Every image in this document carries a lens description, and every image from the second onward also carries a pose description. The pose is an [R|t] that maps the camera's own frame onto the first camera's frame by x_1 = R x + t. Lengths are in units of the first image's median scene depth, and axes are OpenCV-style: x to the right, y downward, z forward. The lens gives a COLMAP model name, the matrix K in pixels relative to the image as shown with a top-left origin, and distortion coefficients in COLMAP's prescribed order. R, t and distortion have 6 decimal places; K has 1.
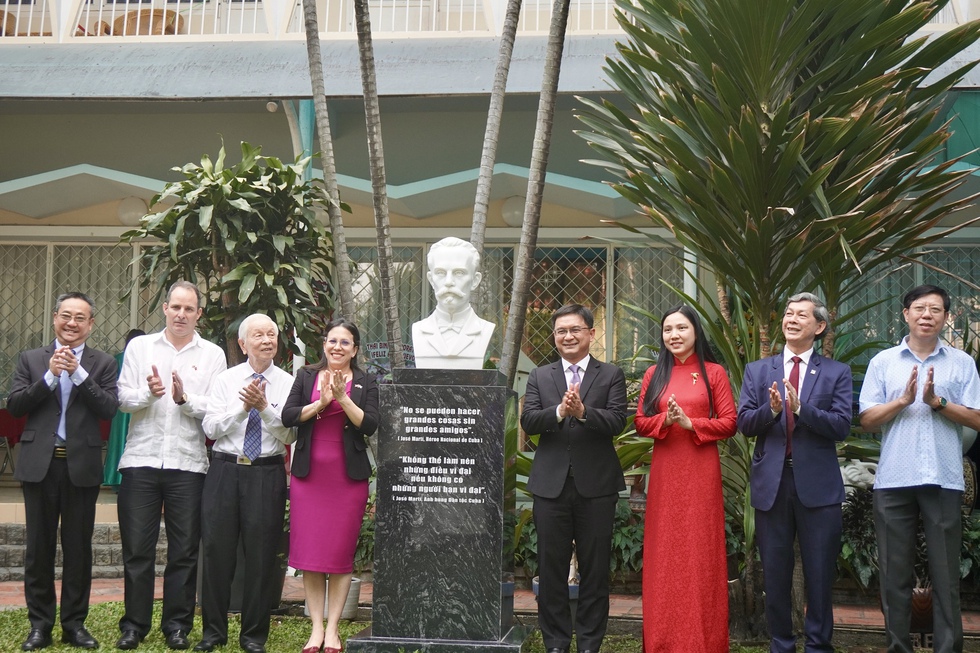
lens RADIAL K [[1355.7, 0, 490.0], [0, 1355.7, 326.5], [0, 0, 1]] dist [0.019542, 0.000363]
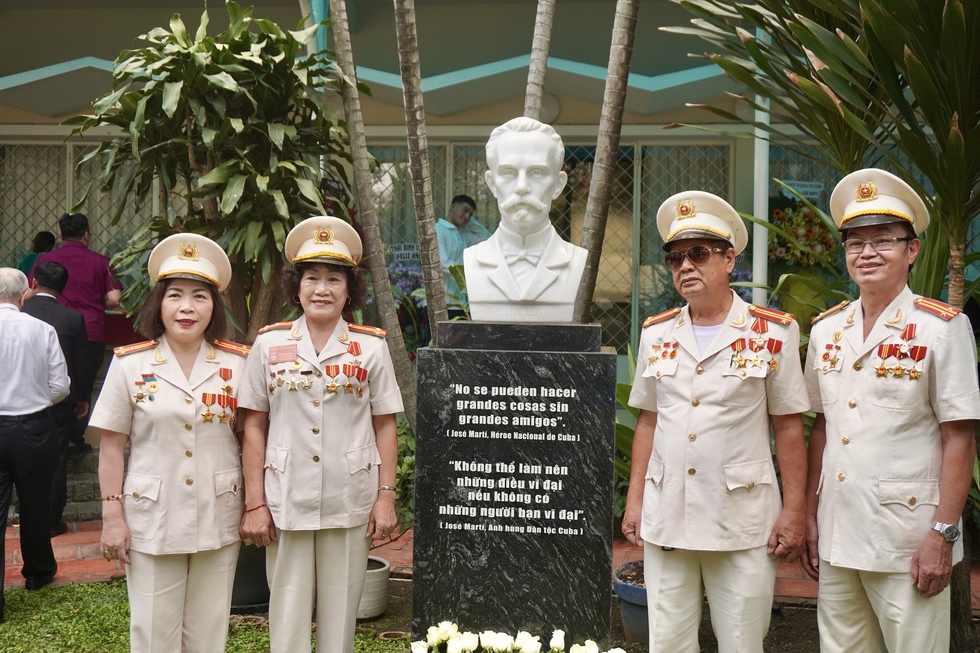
lens RADIAL K [[1073.3, 0, 490.0], [0, 1073.3, 326.5], [0, 0, 1]] dist [0.002200, 0.005669]
pose [[0.999988, -0.003589, 0.003341, -0.046987], [0.003225, 0.994645, 0.103304, -0.019407], [-0.003694, -0.103292, 0.994644, 0.478587]]
